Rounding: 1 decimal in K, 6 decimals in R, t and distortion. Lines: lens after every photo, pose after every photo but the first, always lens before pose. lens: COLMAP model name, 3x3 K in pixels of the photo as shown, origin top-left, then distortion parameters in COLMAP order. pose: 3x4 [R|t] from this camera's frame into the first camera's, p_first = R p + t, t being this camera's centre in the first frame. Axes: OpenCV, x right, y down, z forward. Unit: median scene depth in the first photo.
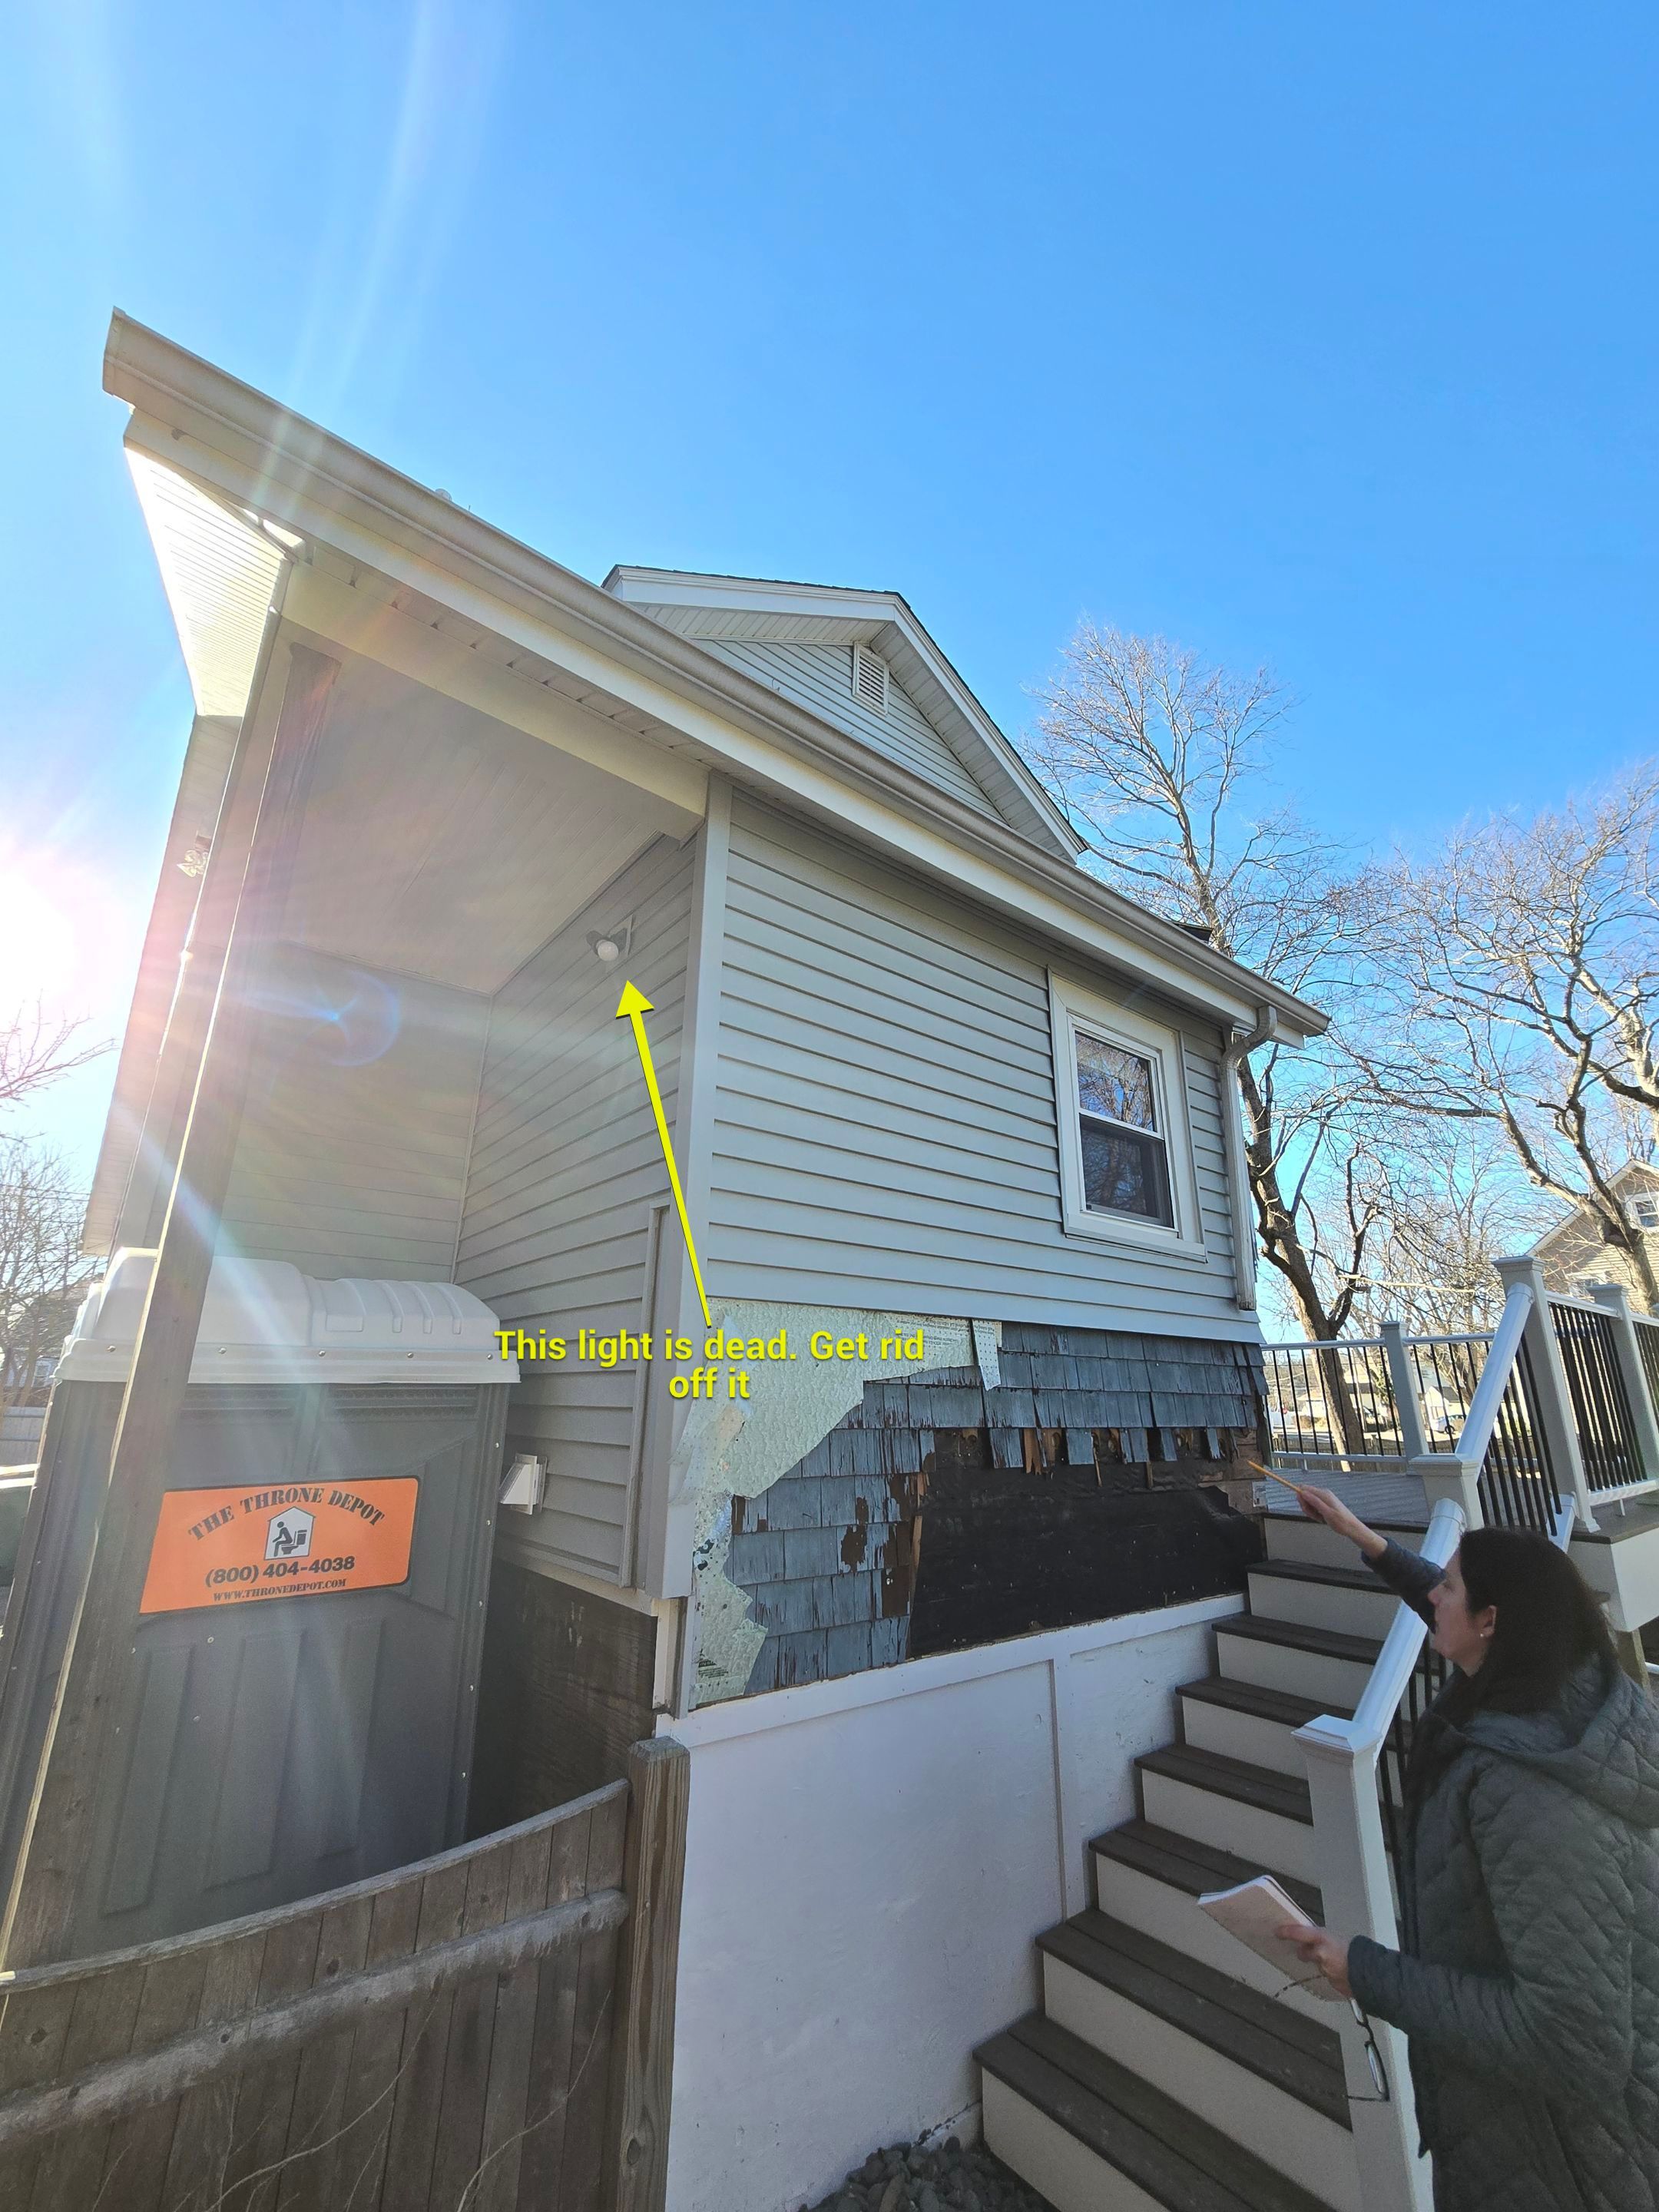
lens RADIAL K [[893.9, 0, 838.7], [0, 893.9, 1139.2], [0, 0, 1]] dist [0.002092, 0.000036]
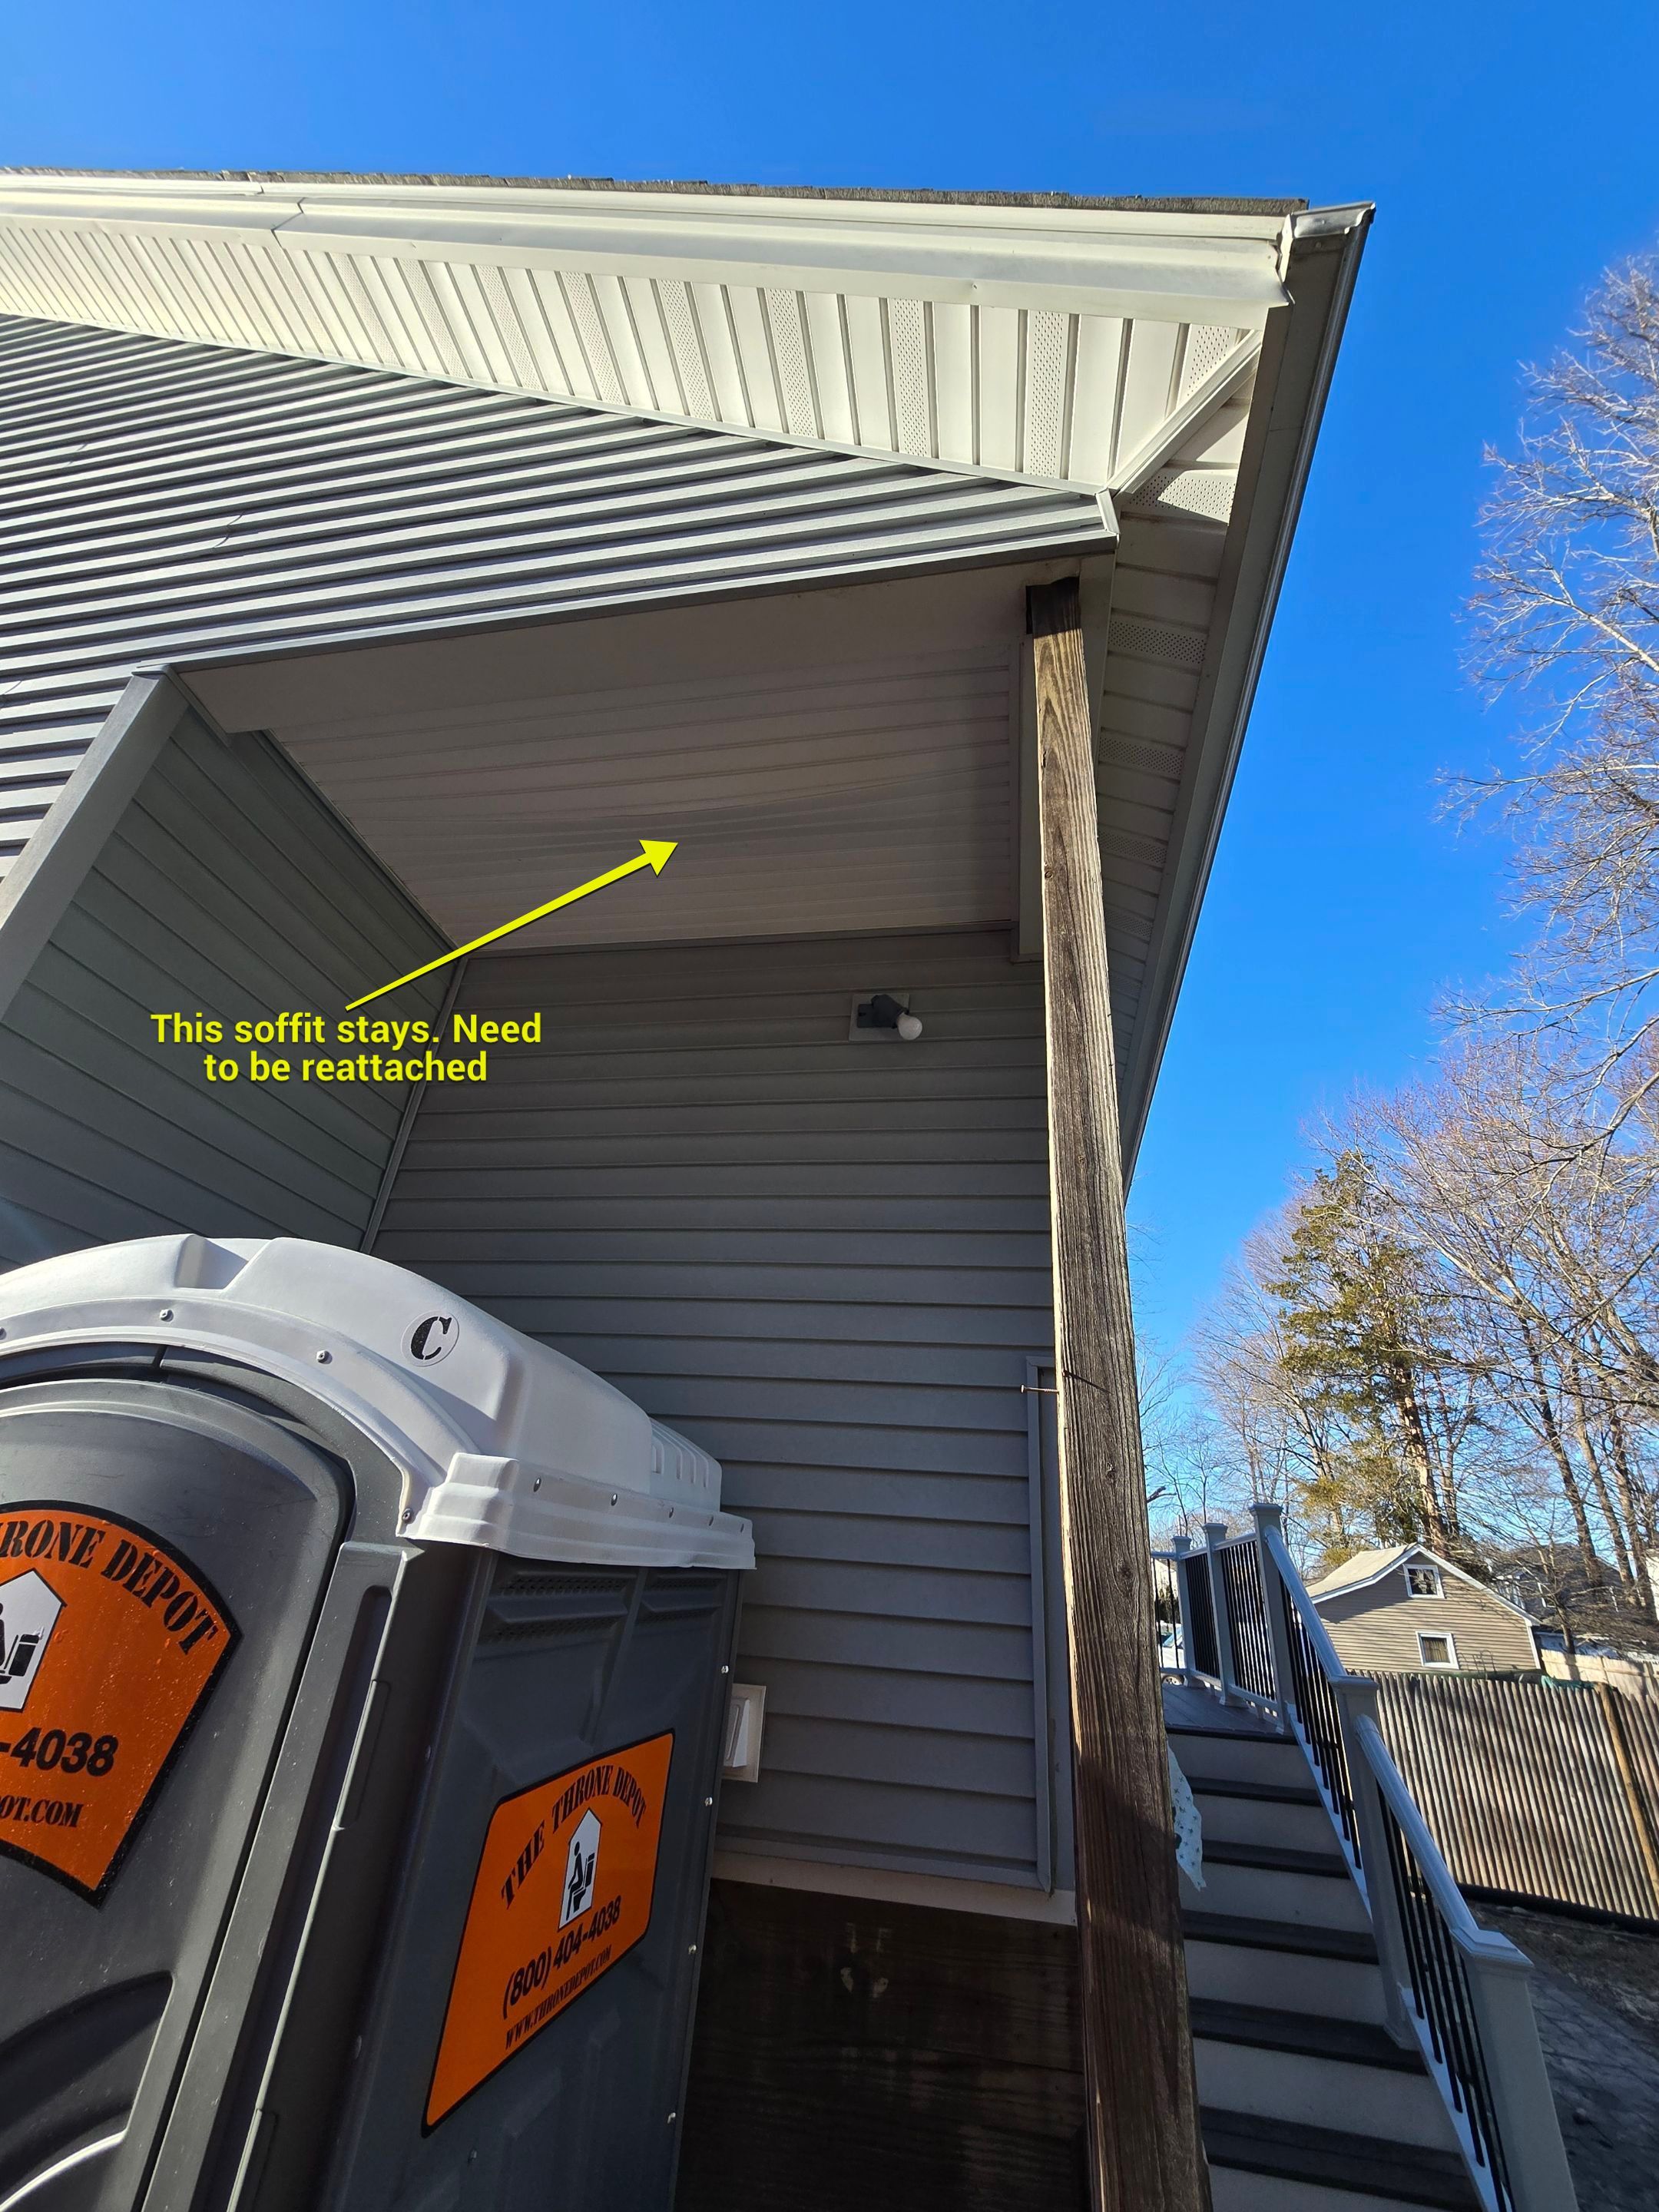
lens RADIAL K [[901.3, 0, 823.8], [0, 901.3, 1118.0], [0, 0, 1]] dist [0.000392, -0.000182]
pose [[0.751709, 0.337326, 0.566696, -0.866251], [-0.245356, 0.940652, -0.234464, 0.106645], [-0.612155, 0.037206, 0.789862, 0.433994]]
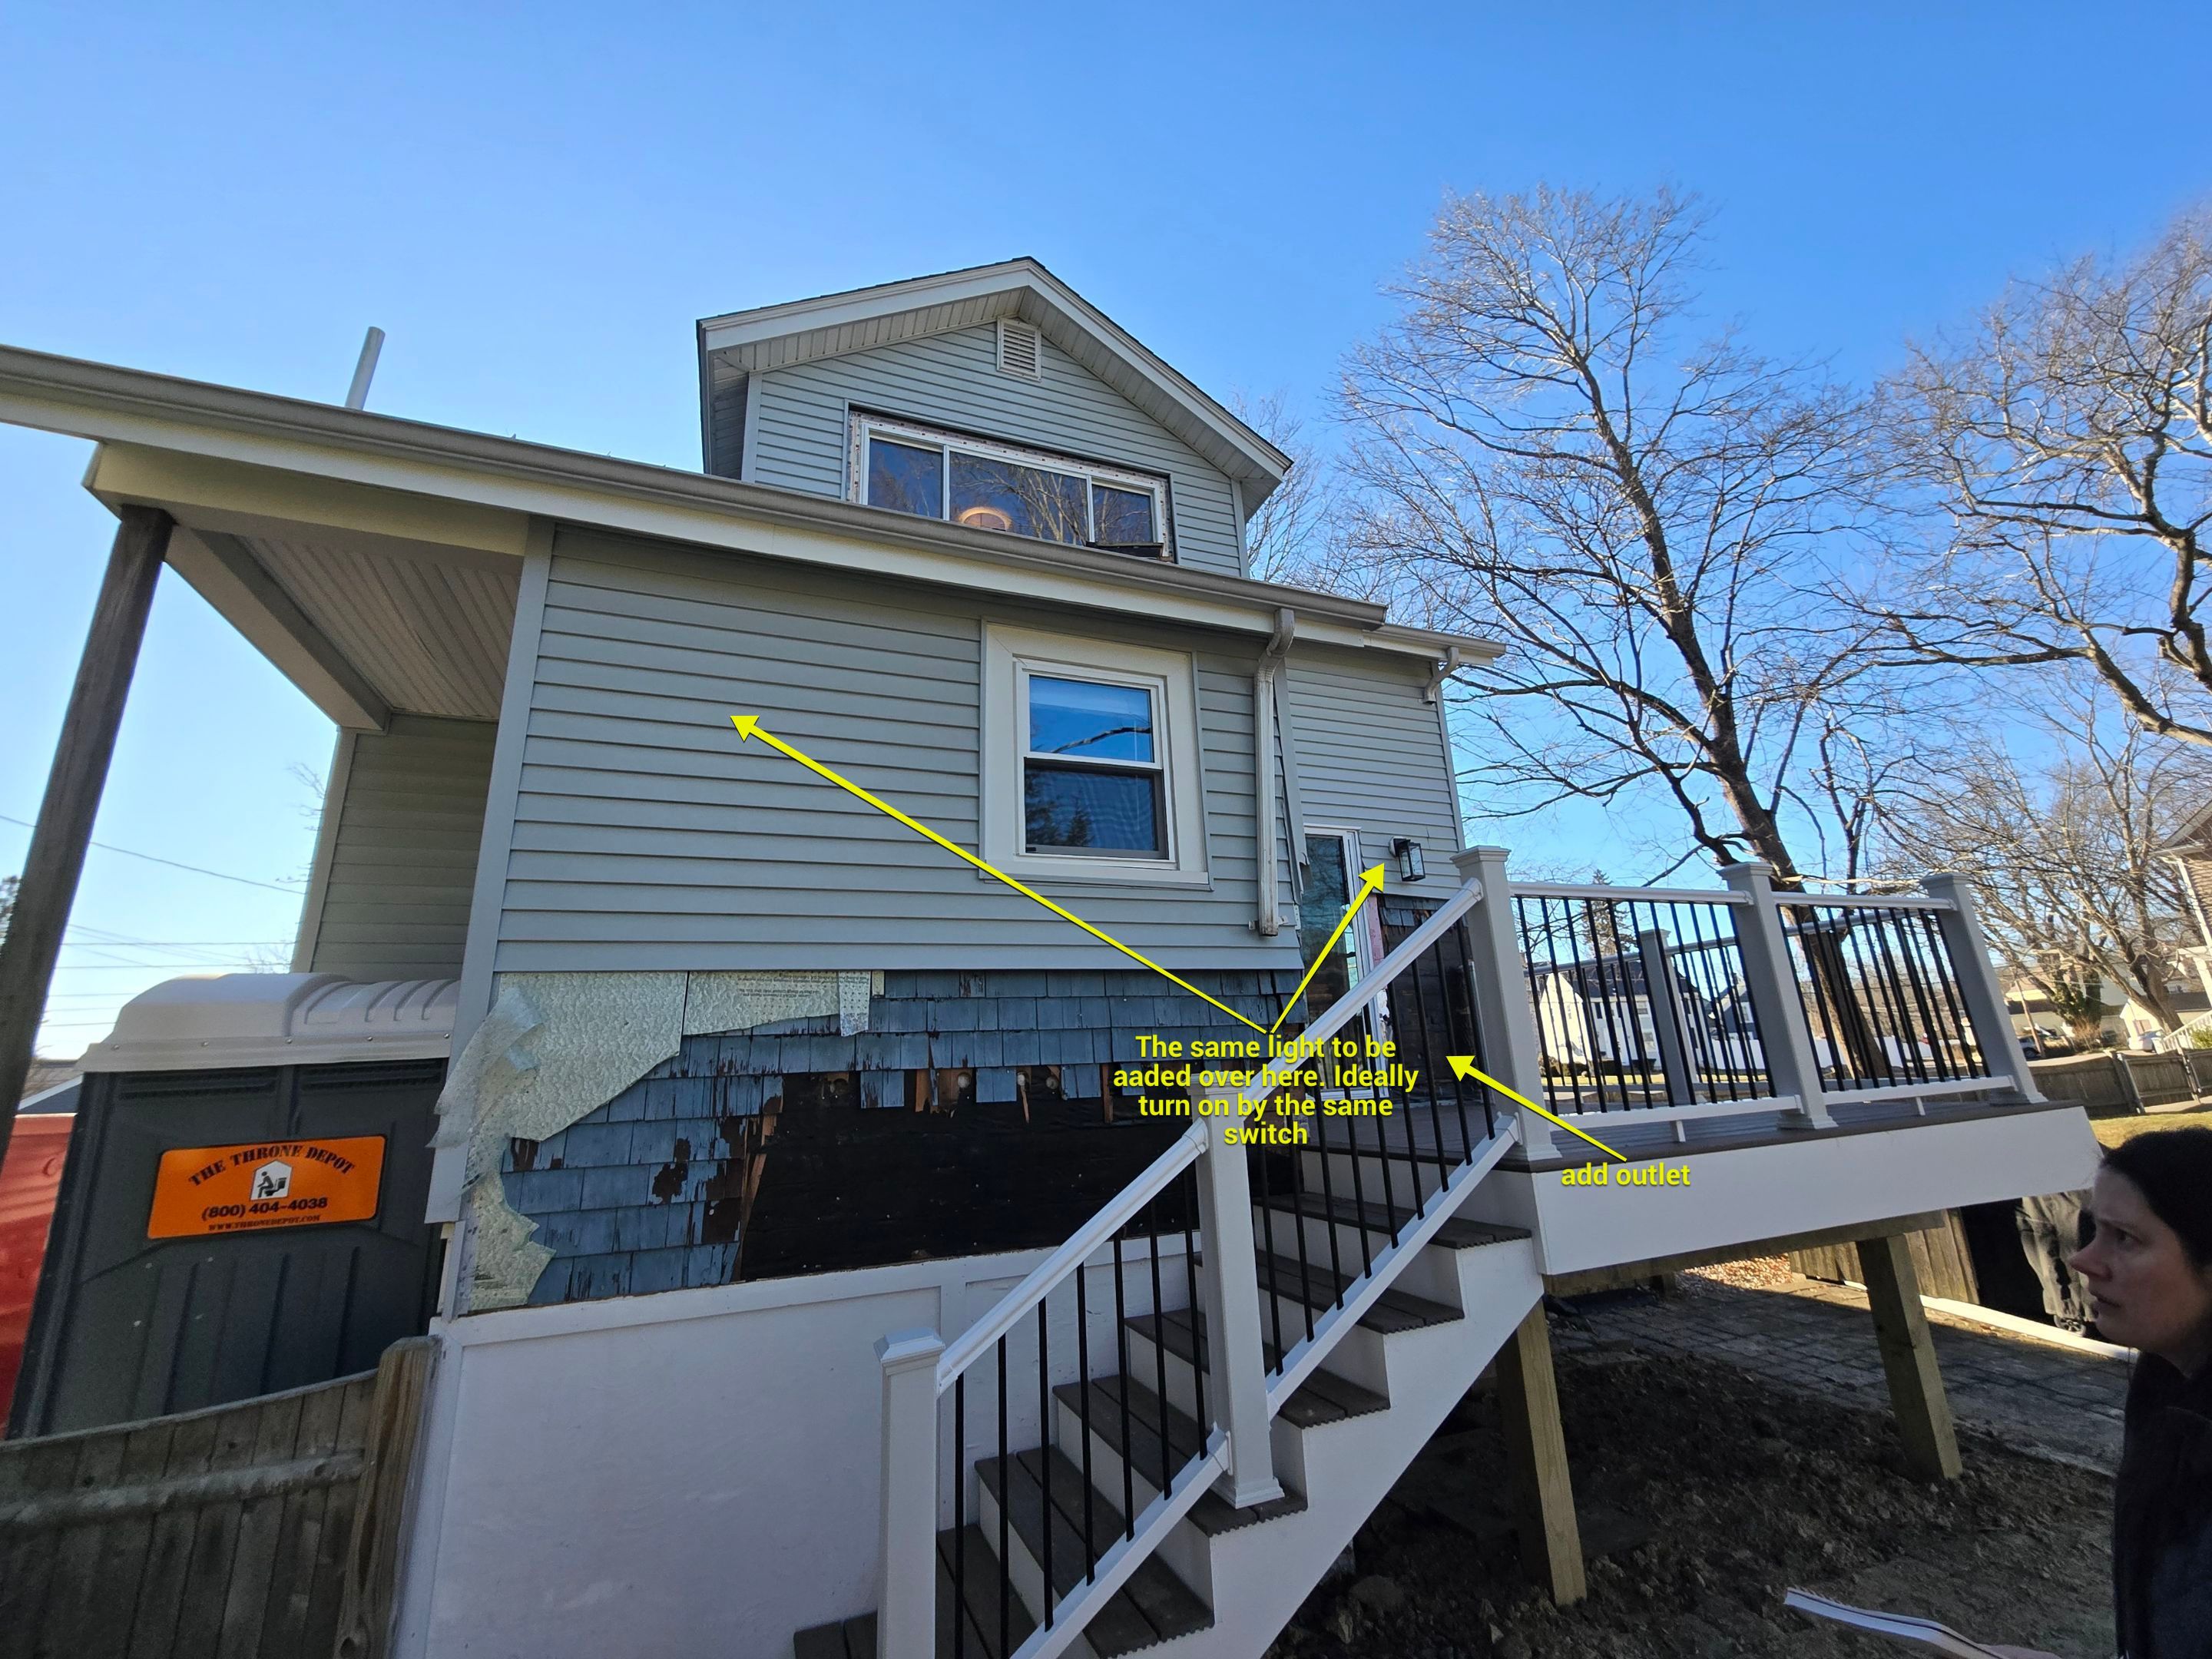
lens RADIAL K [[893.9, 0, 1108.9], [0, 893.9, 835.4], [0, 0, 1]] dist [0.002092, 0.000036]
pose [[0.956805, -0.124951, -0.262510, 0.863283], [0.132461, 0.991127, 0.011036, 0.082747], [0.258802, -0.045331, 0.964866, 0.075639]]
